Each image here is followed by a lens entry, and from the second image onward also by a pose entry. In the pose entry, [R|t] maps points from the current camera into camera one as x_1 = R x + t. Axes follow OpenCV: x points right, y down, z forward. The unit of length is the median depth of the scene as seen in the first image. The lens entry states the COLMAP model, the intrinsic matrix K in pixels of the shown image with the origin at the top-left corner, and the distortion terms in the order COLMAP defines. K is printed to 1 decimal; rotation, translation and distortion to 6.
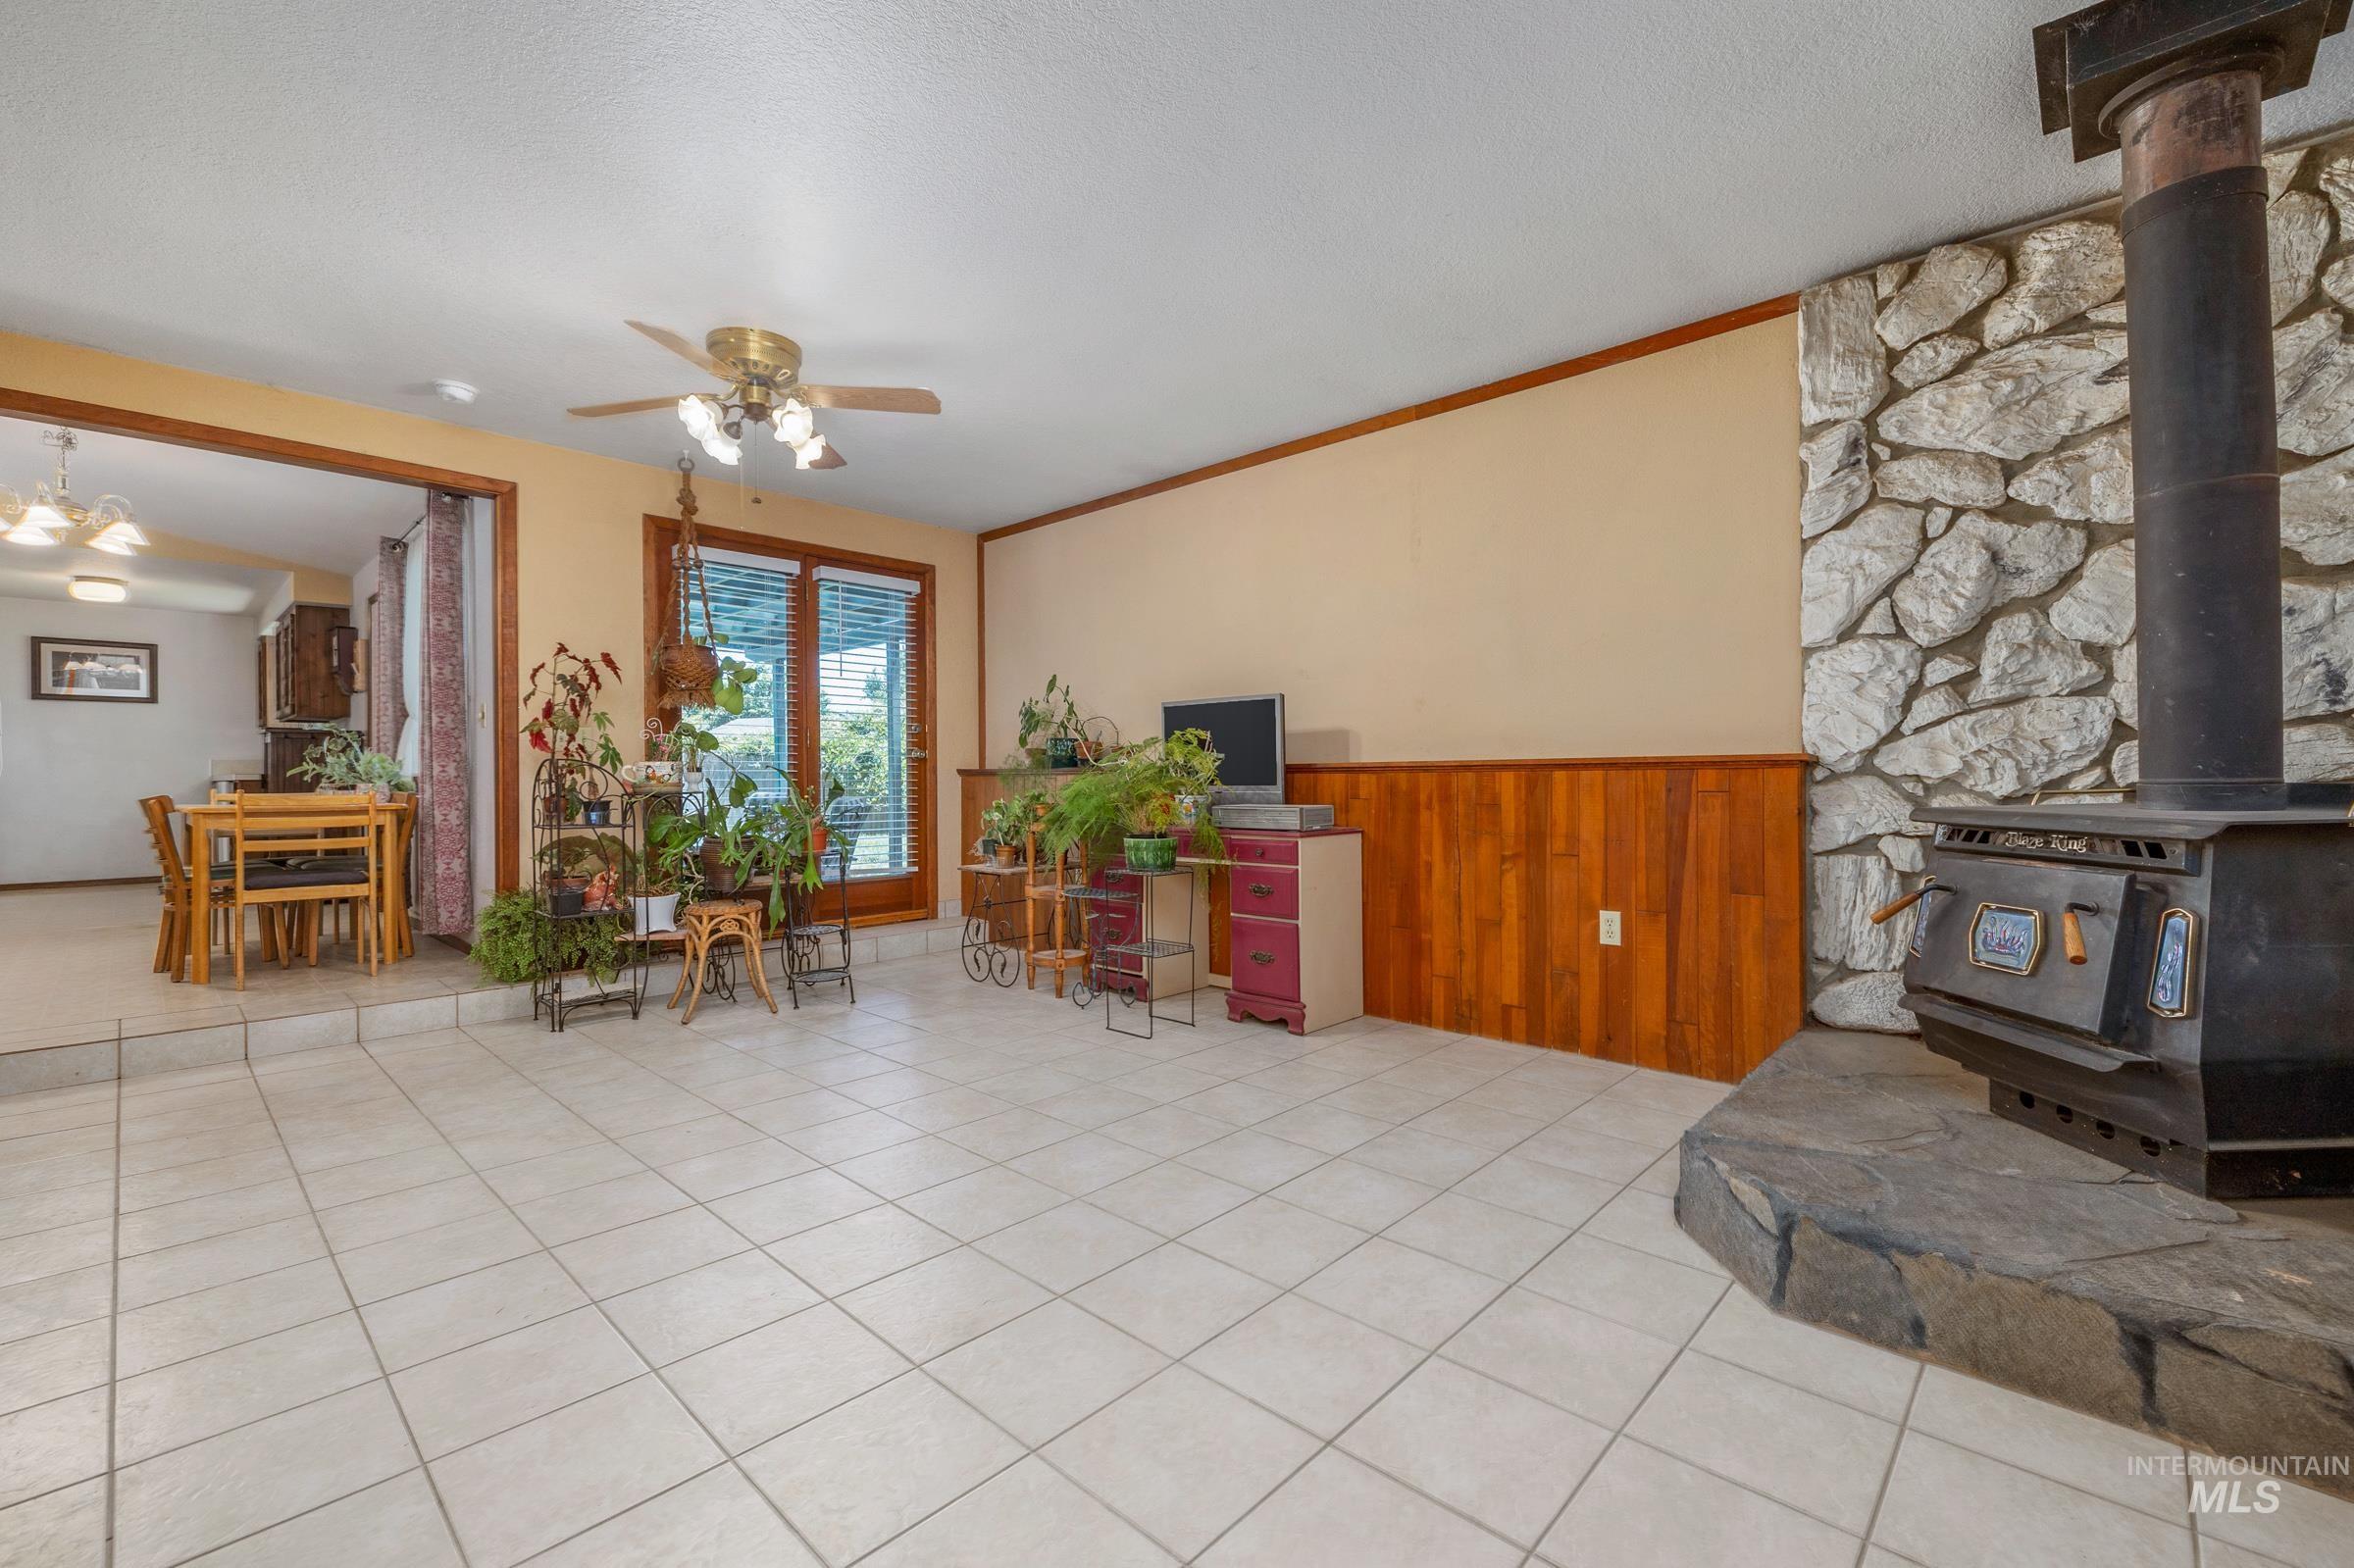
lens RADIAL K [[985.8, 0, 1190.5], [0, 985.8, 775.5], [0, 0, 1]] dist [-0.002178, -0.000432]
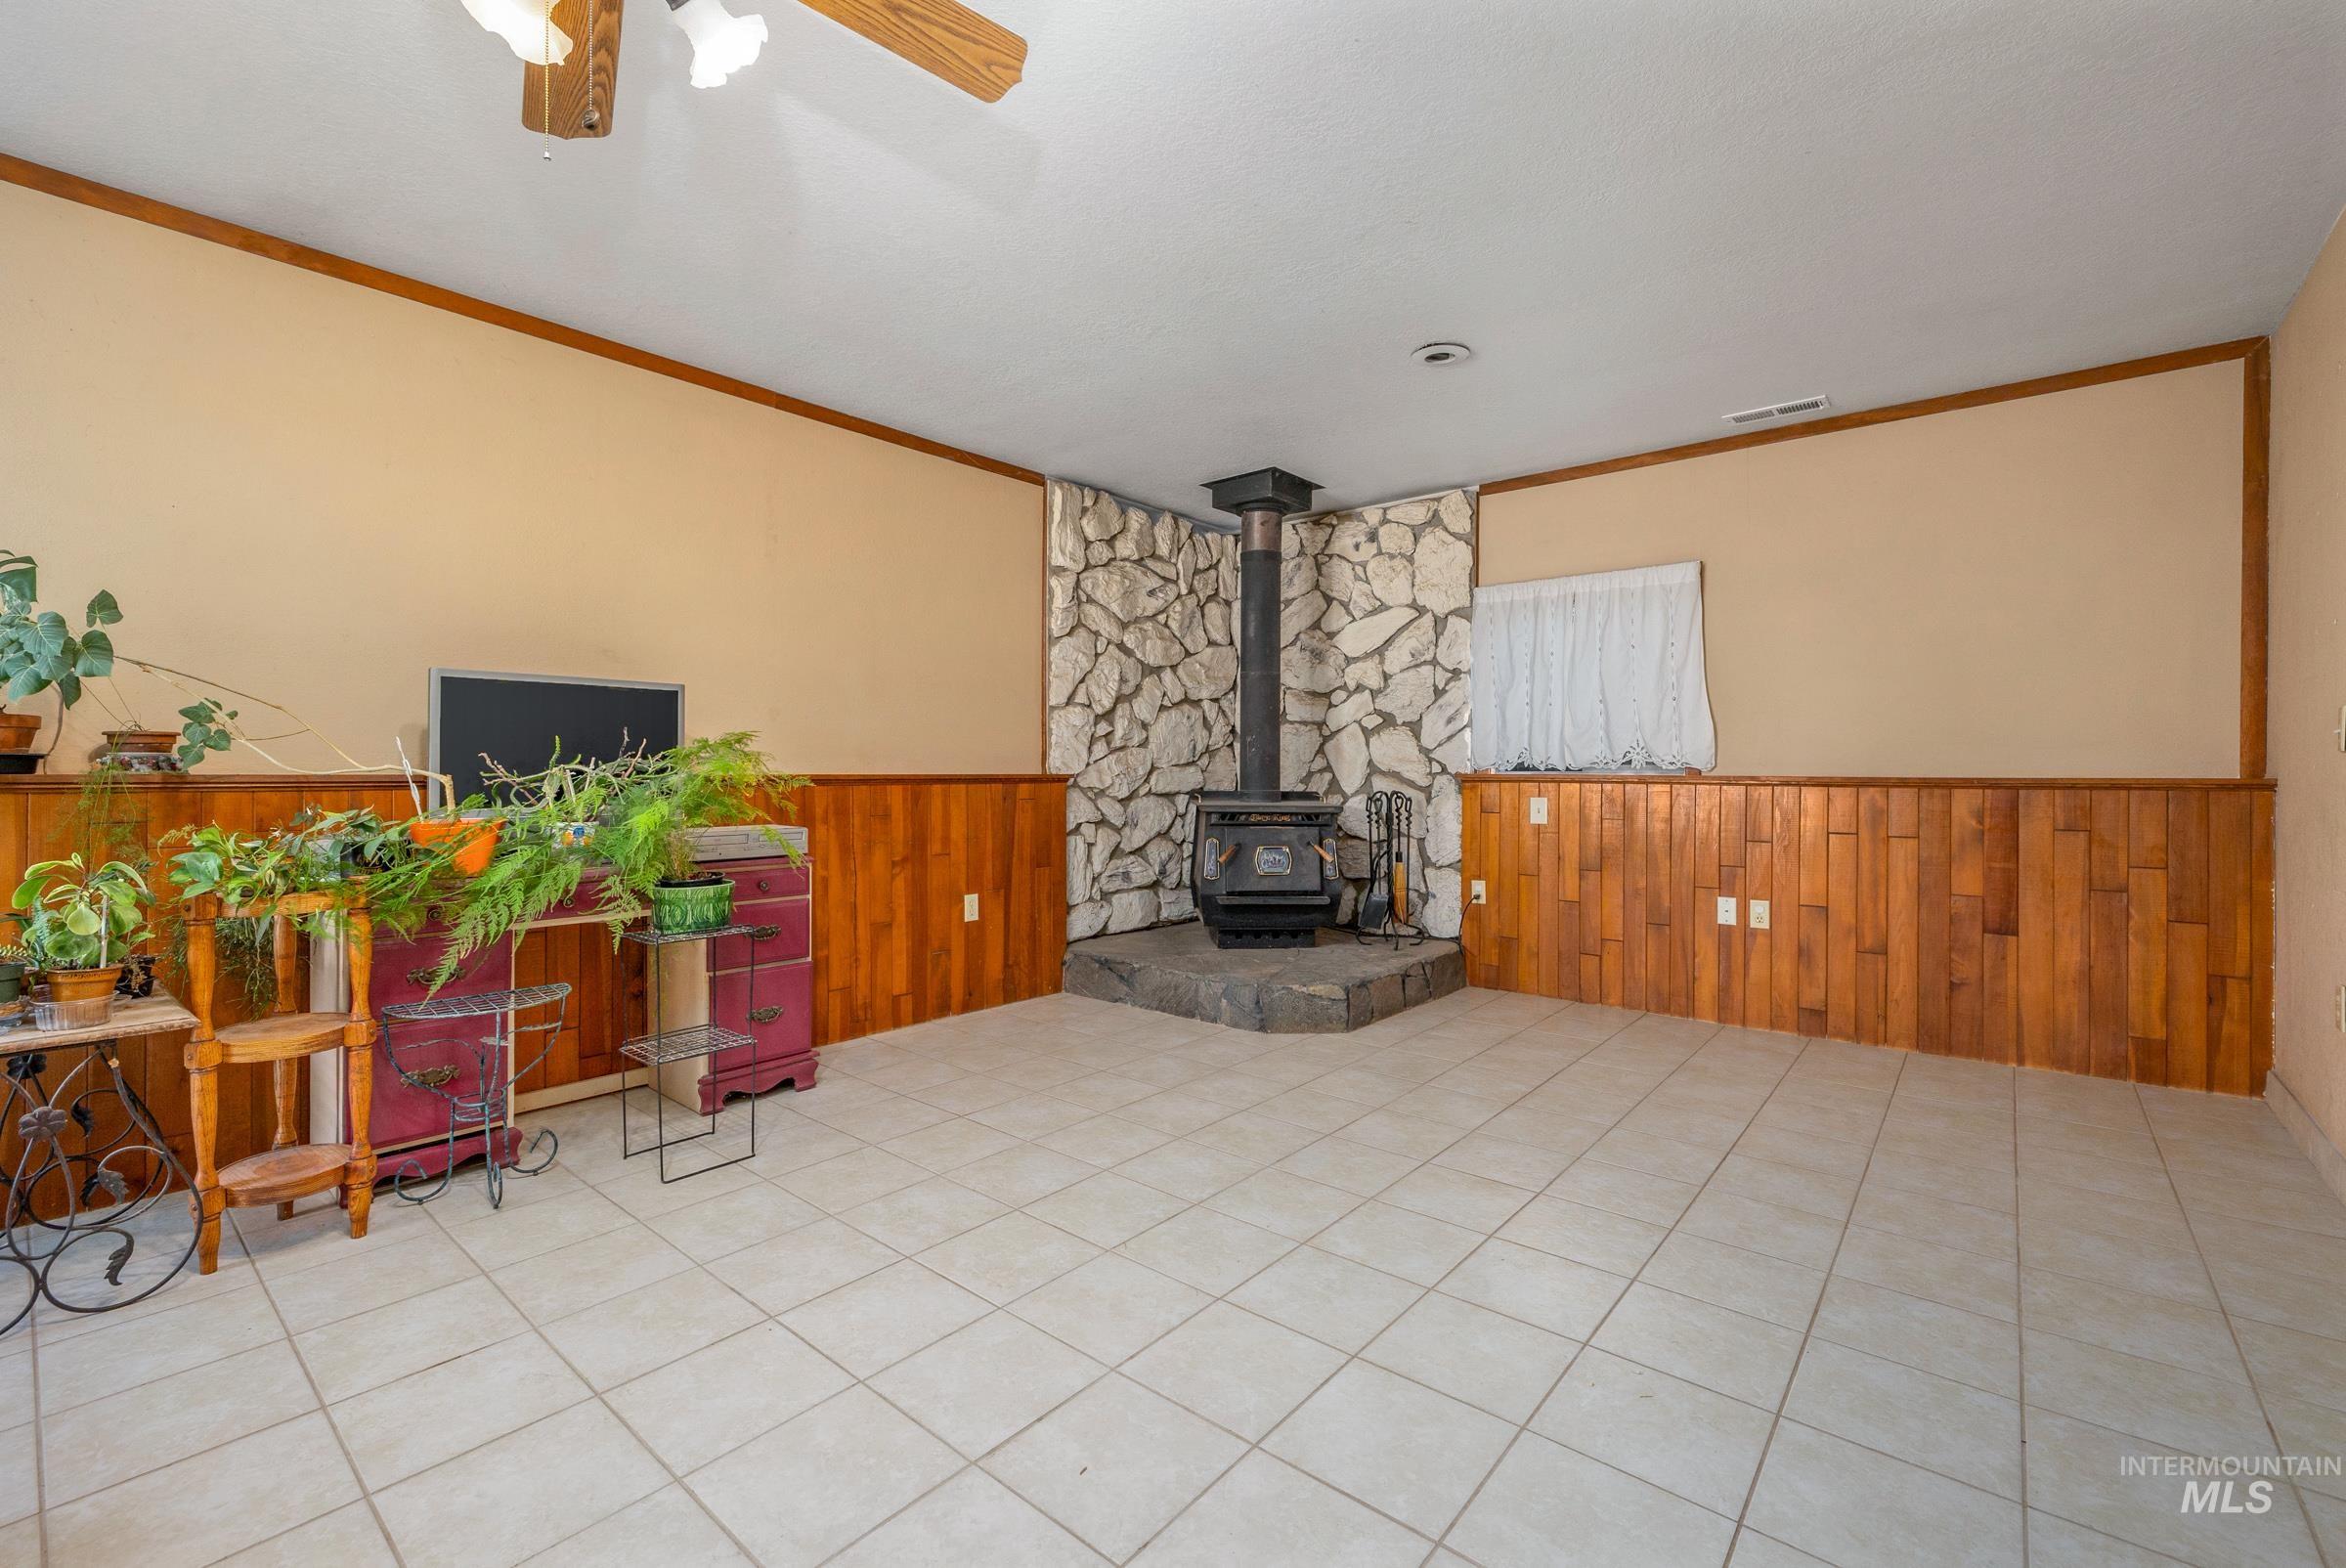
lens RADIAL K [[982.6, 0, 1165.2], [0, 982.6, 770.6], [0, 0, 1]] dist [-0.002178, -0.000432]
pose [[-0.036699, 0.006915, 0.999302, -0.954486], [-0.005265, 0.999961, -0.007113, -0.017228], [-0.999312, -0.005522, -0.036661, 0.885223]]
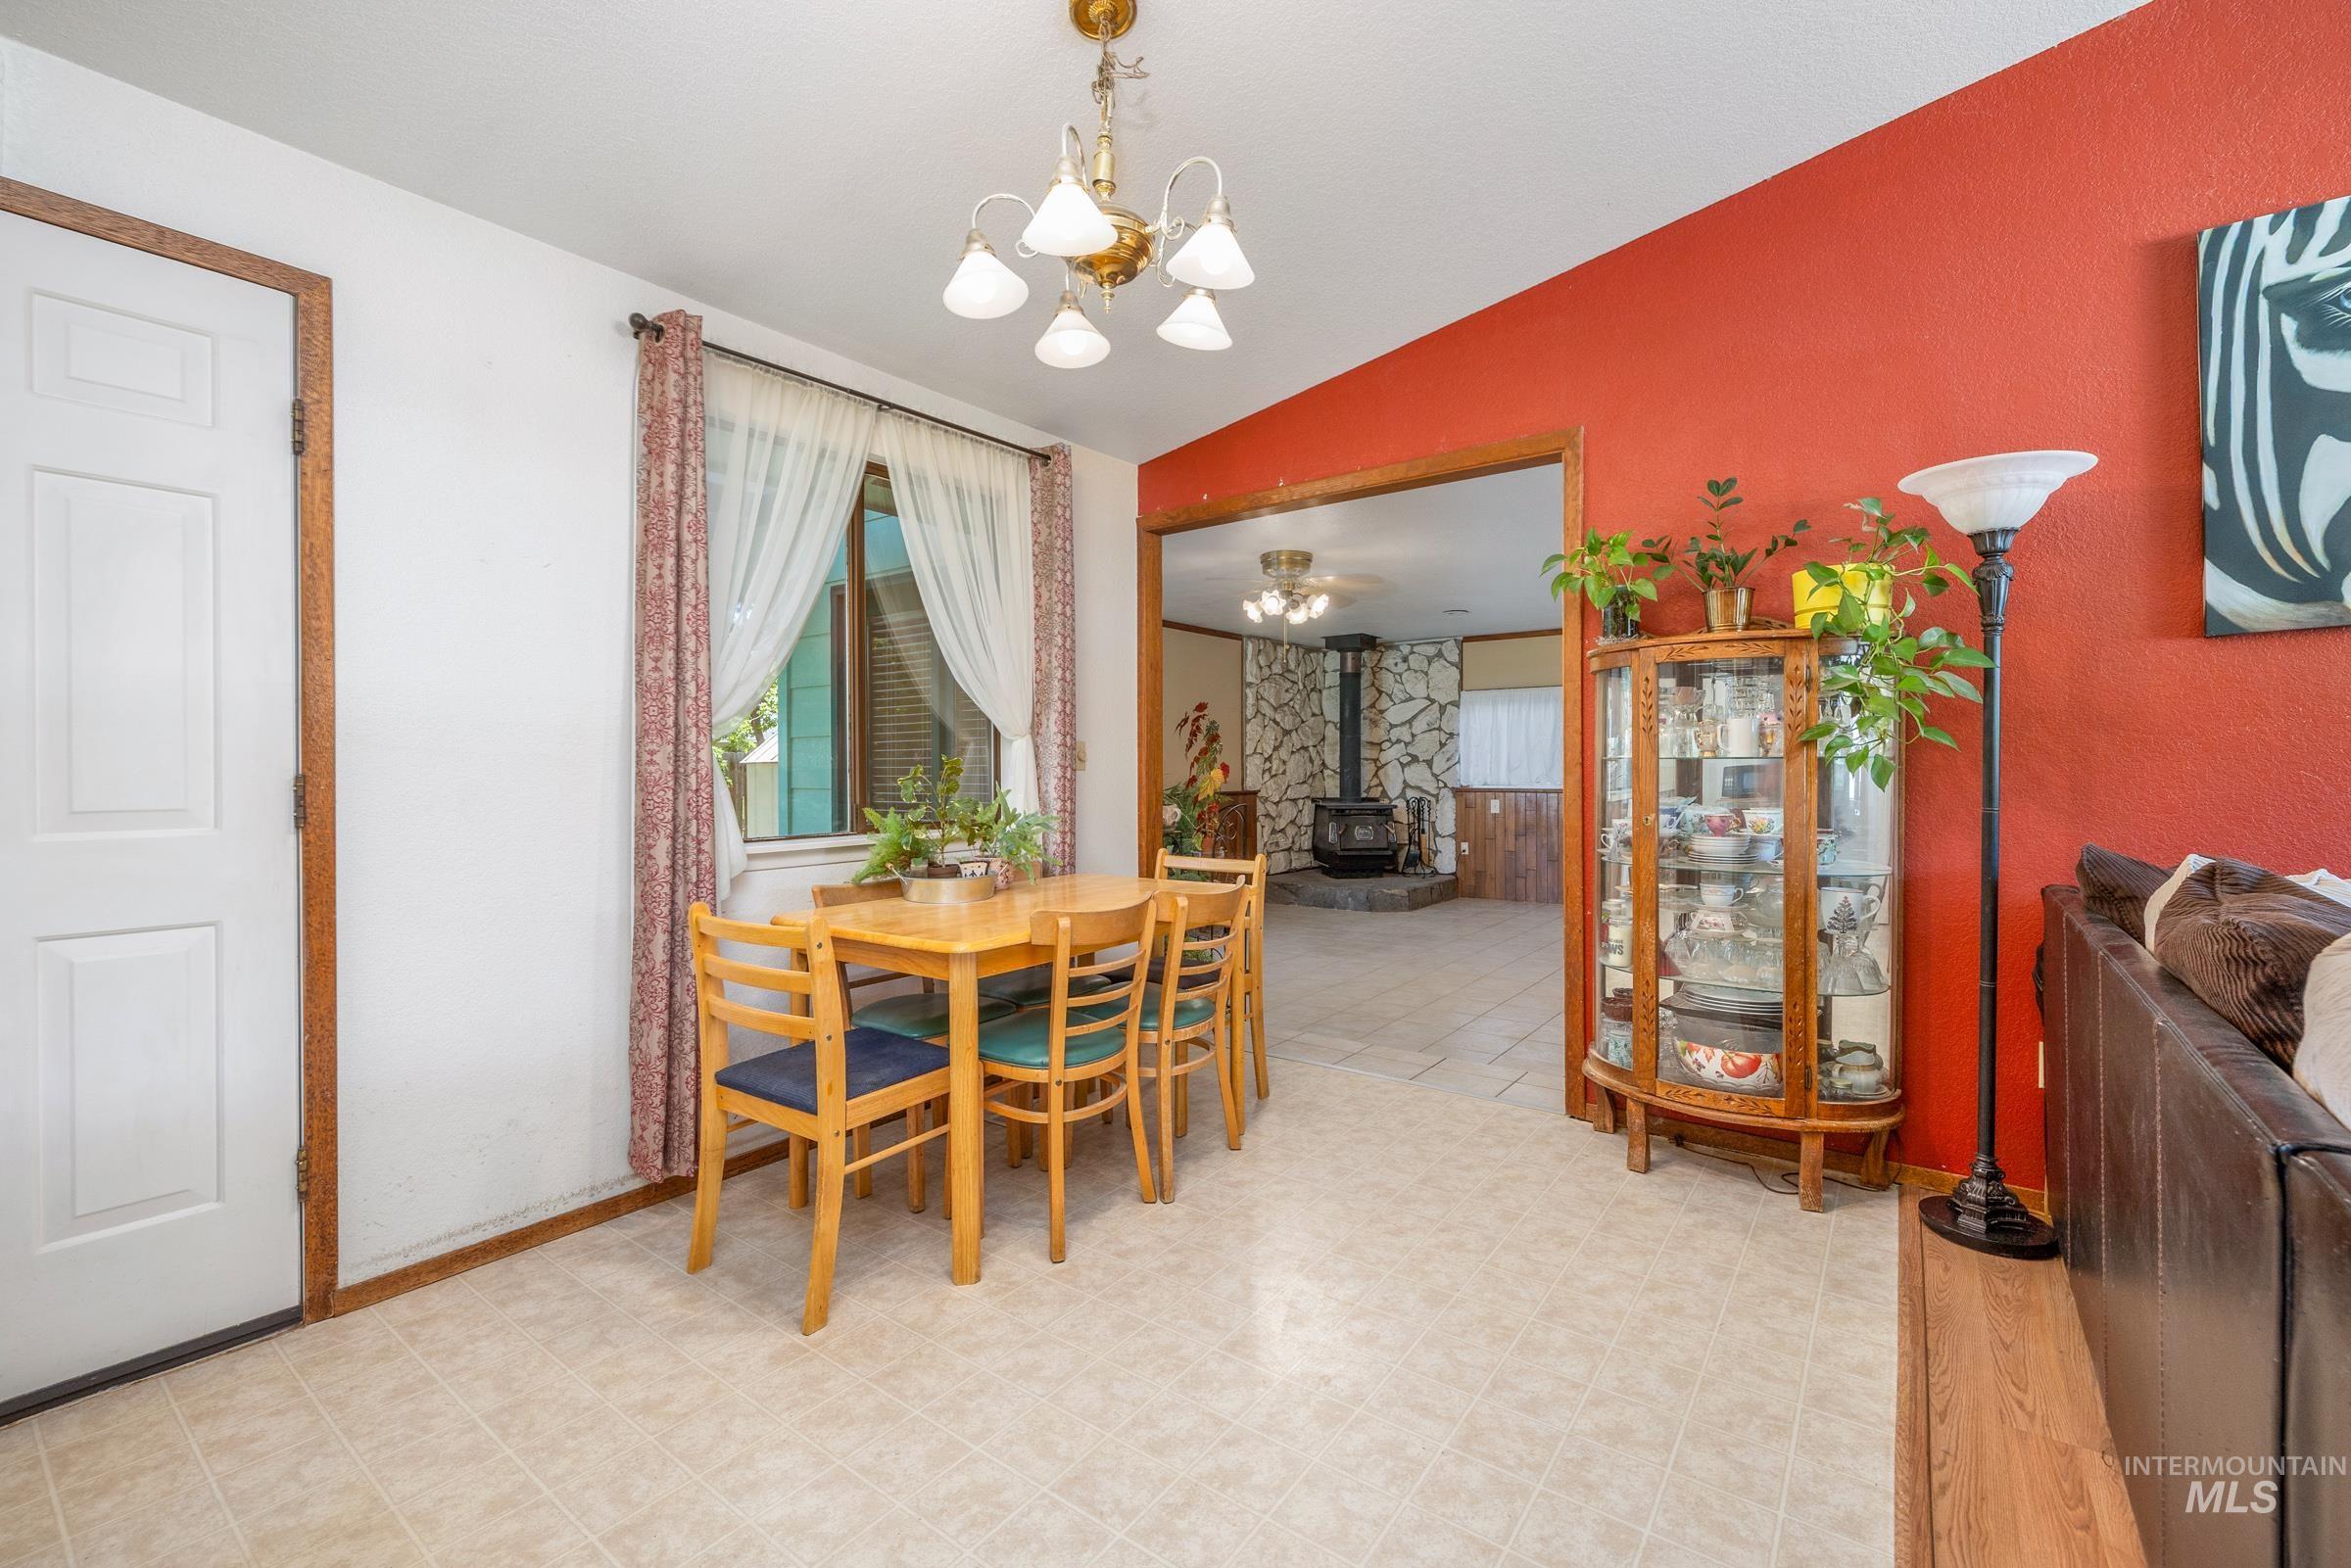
lens RADIAL K [[984.6, 0, 1170.6], [0, 984.6, 769.4], [0, 0, 1]] dist [-0.002178, -0.000432]
pose [[-0.098697, 0.008111, 0.995085, -2.383150], [0.003746, 0.999963, -0.007779, -0.063788], [-0.995111, 0.002960, -0.098723, 1.548247]]
